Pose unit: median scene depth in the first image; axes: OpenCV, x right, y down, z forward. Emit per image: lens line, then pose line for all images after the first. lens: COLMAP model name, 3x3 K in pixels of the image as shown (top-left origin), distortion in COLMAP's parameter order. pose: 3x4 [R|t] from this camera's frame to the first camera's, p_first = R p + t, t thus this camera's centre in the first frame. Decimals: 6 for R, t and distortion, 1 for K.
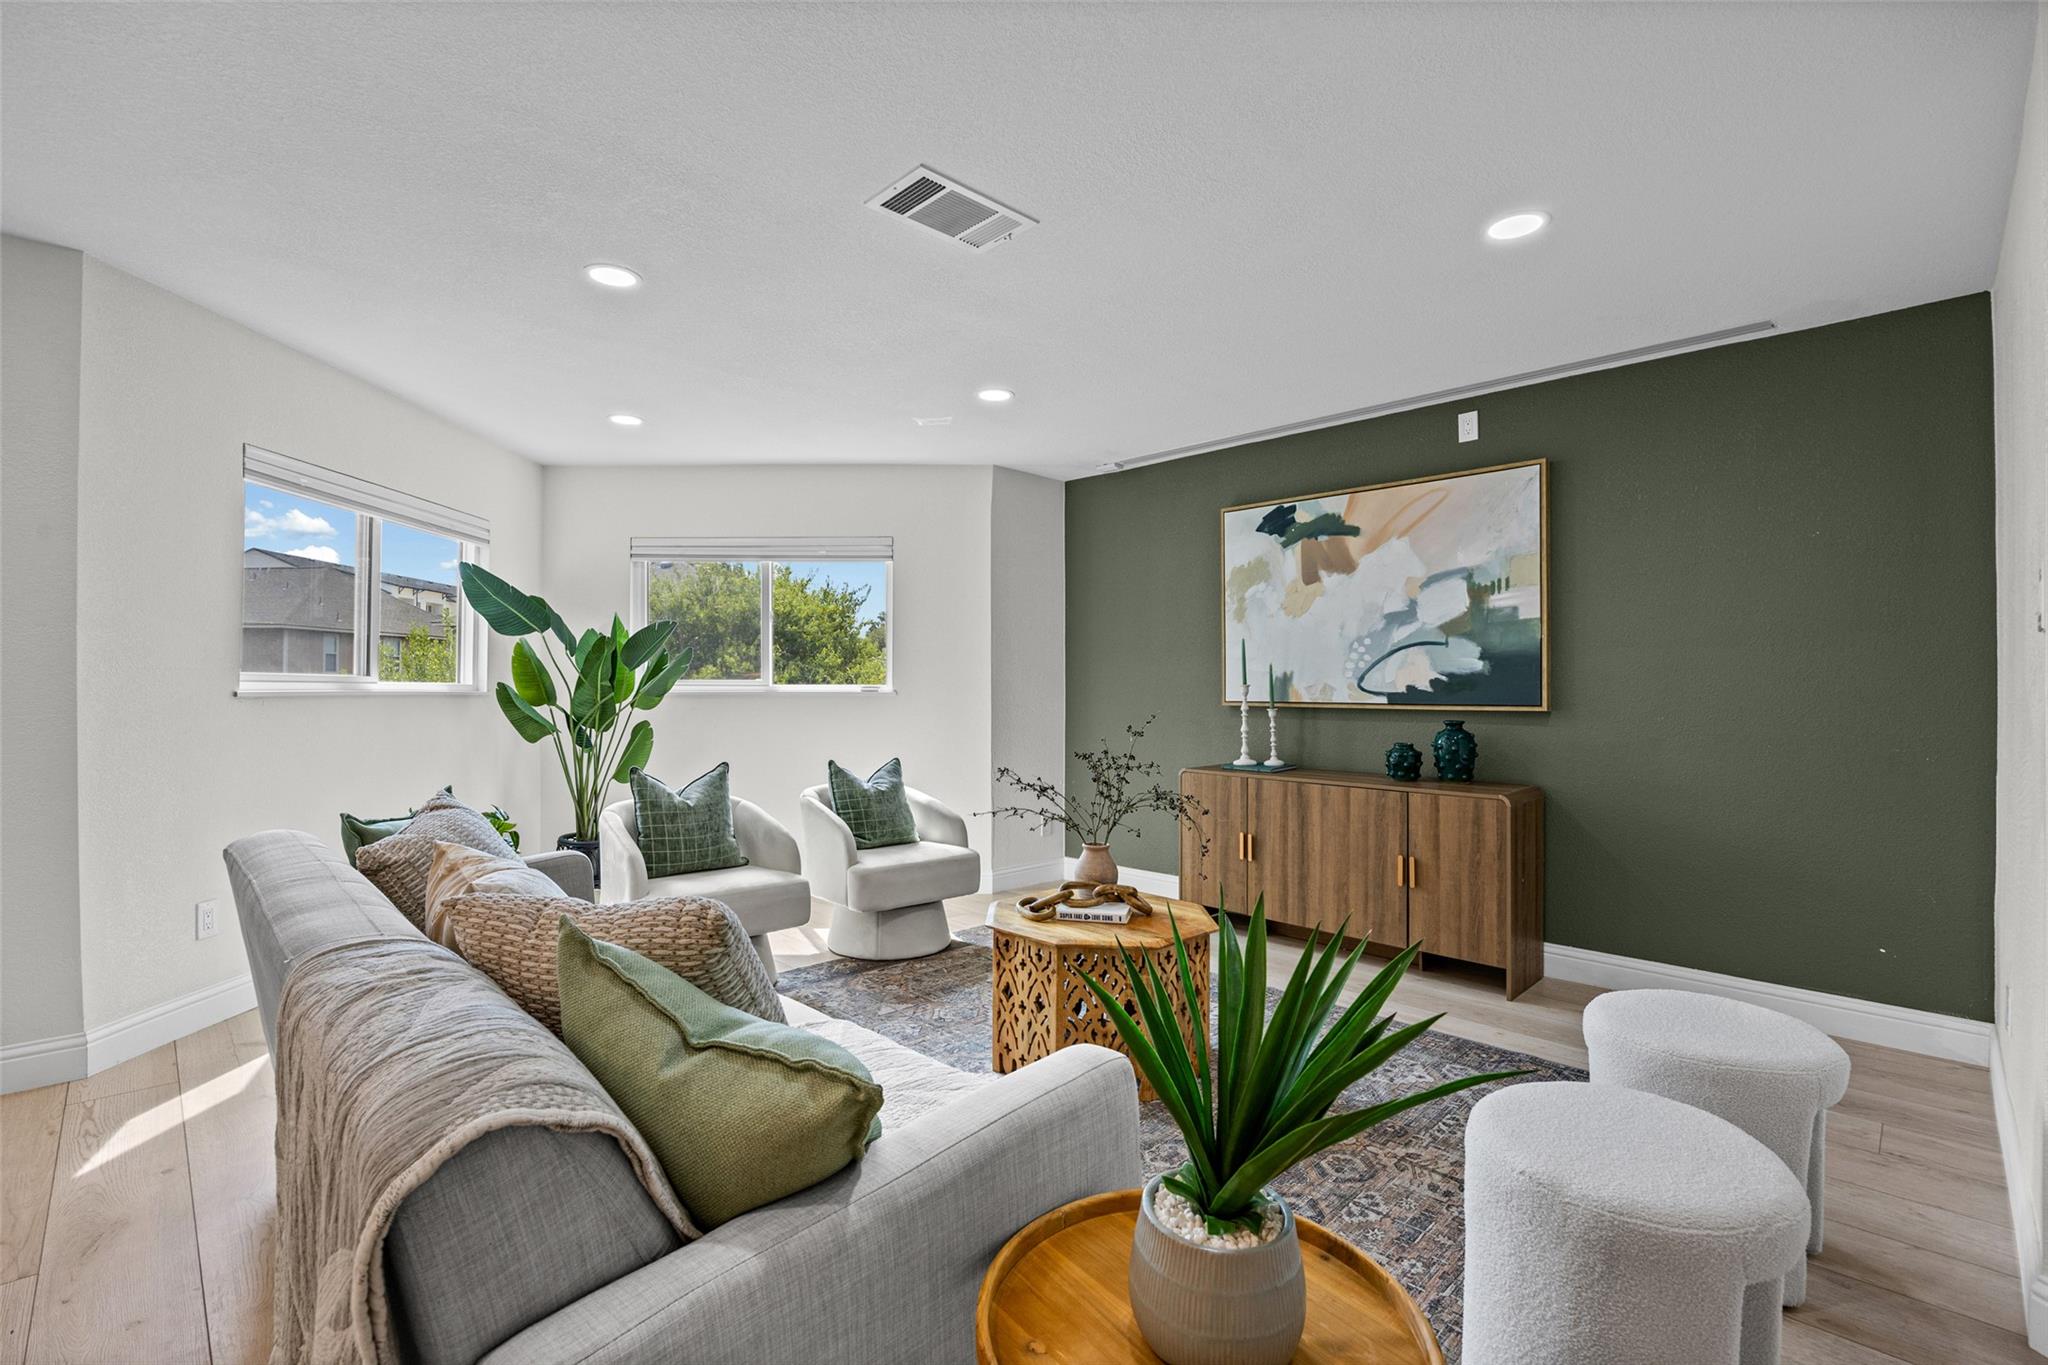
lens RADIAL K [[907.2, 0, 1021.4], [0, 907.2, 680.1], [0, 0, 1]] dist [-0.000089, 0.000039]
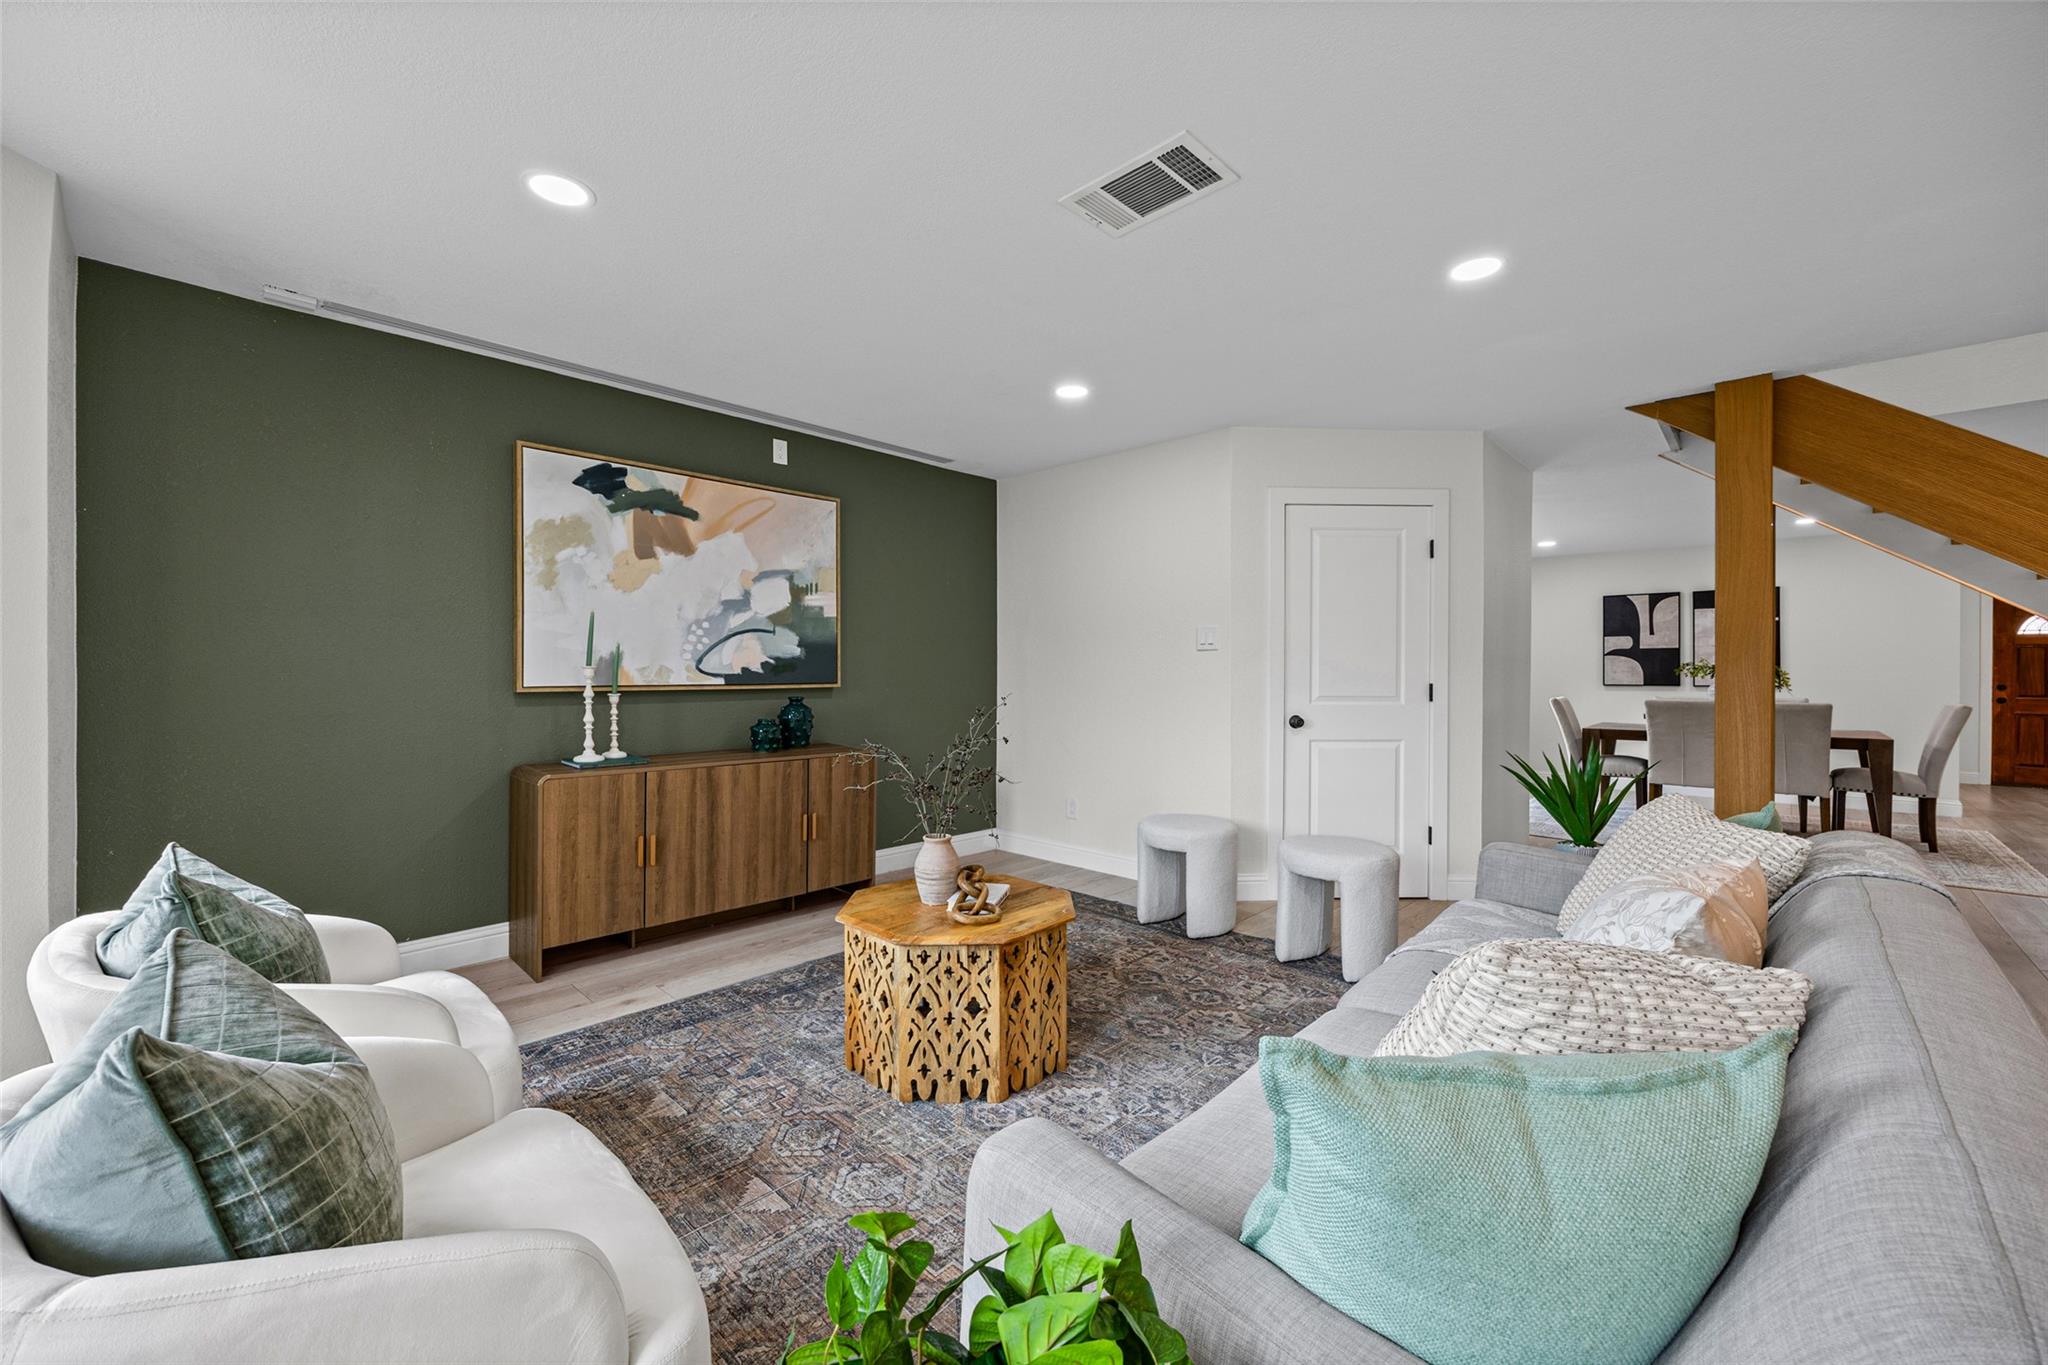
lens RADIAL K [[798.9, 0, 1018.5], [0, 798.9, 670.8], [0, 0, 1]] dist [-0.000482, 0.000039]
pose [[-0.013742, -0.006230, 0.999886, -0.550891], [-0.010766, 0.999924, 0.006083, 0.000413], [-0.999848, -0.010681, -0.013808, 0.673500]]
